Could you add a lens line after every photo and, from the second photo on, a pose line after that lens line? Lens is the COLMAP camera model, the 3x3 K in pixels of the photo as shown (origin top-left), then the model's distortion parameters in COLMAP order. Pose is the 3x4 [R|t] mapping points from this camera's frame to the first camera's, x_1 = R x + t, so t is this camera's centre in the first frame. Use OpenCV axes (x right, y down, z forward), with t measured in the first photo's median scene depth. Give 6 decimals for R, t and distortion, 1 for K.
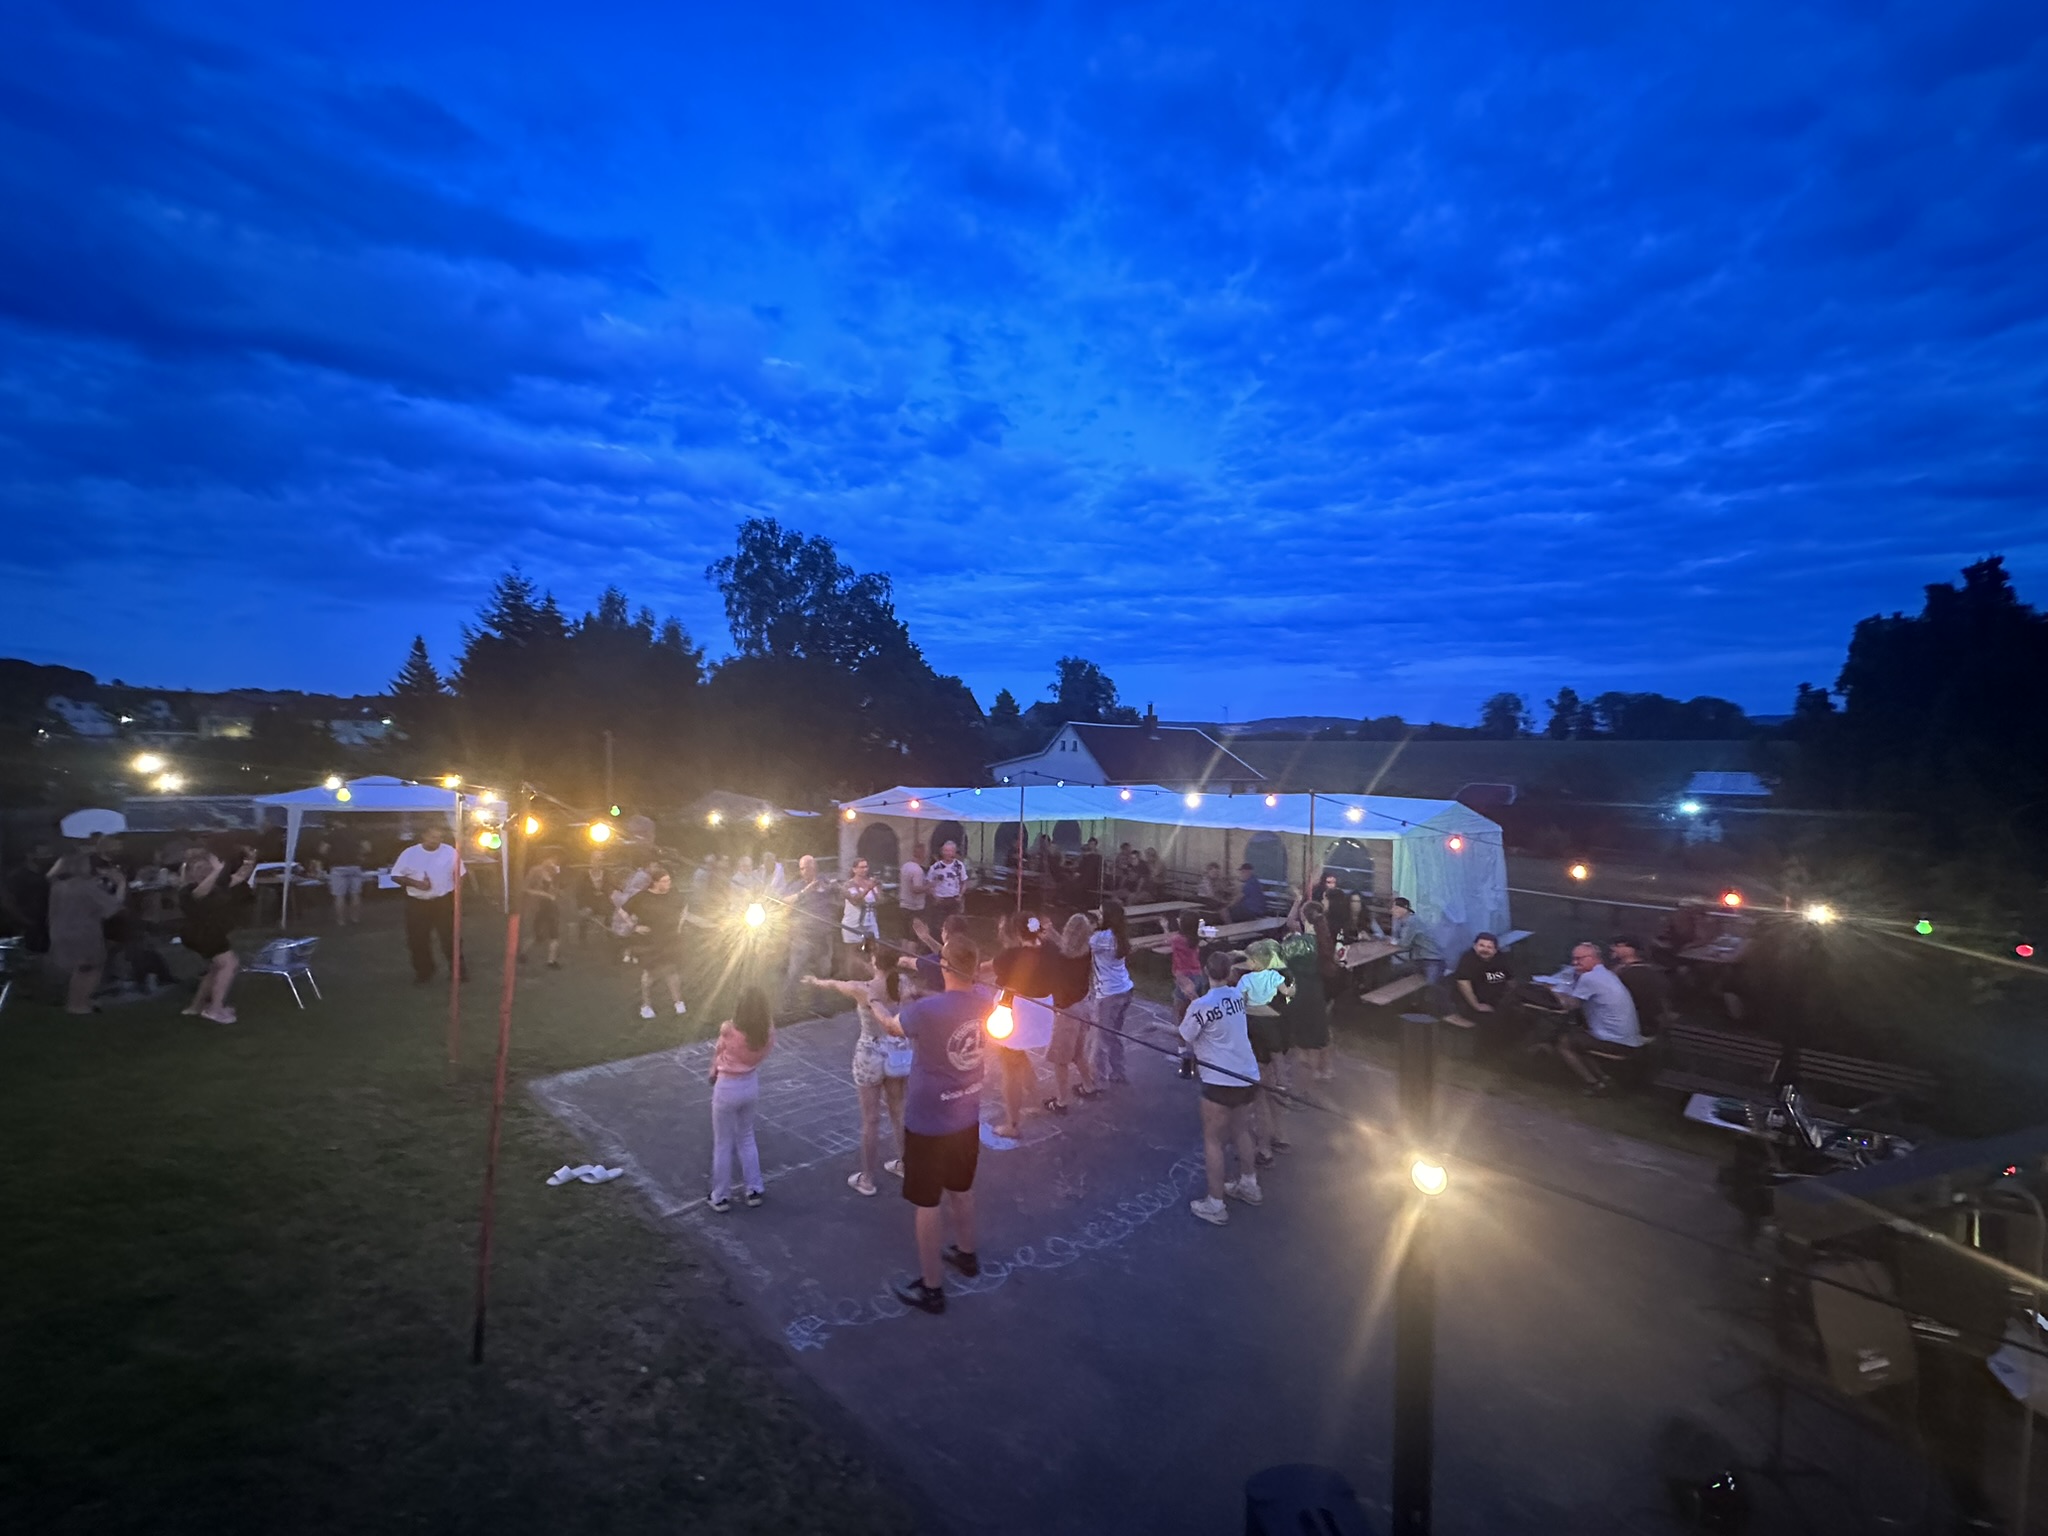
lens RADIAL K [[848.6, 0, 1024.0], [0, 848.6, 768.0], [0, 0, 1]] dist [-0.000006, 0.000158]
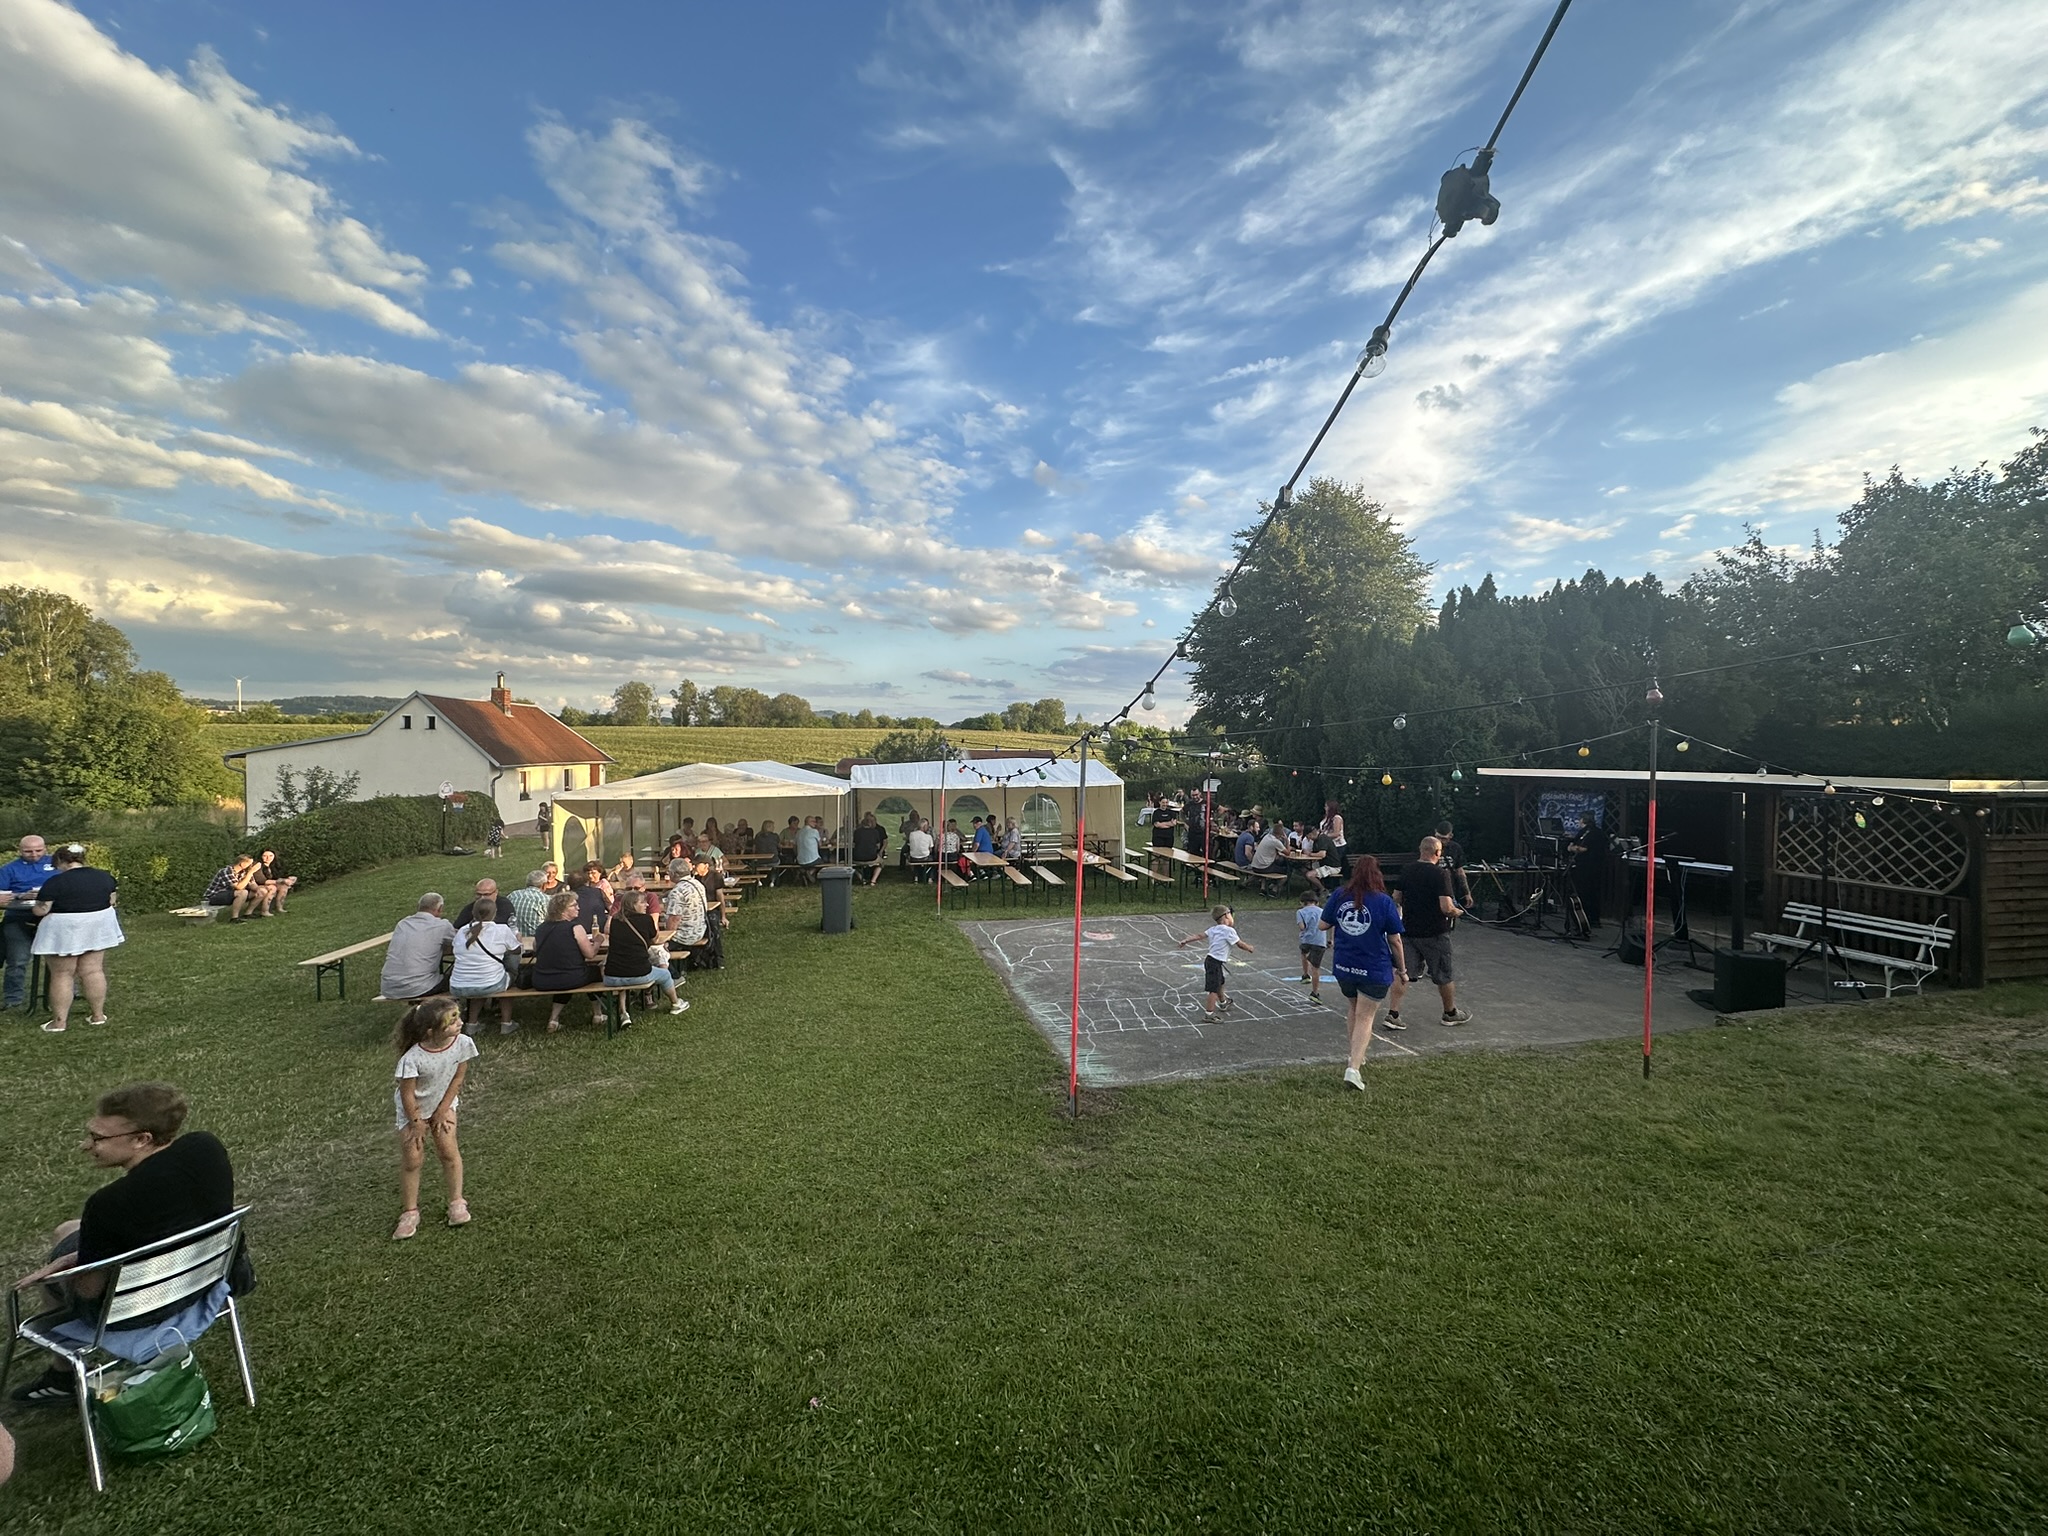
lens RADIAL K [[829.6, 0, 1024.0], [0, 829.6, 768.0], [0, 0, 1]] dist [0.018132, -0.003251]
pose [[0.530188, -0.033000, 0.847237, -1.337140], [0.018347, 0.999455, 0.027448, 0.002365], [-0.847681, 0.000991, 0.530505, 0.569448]]
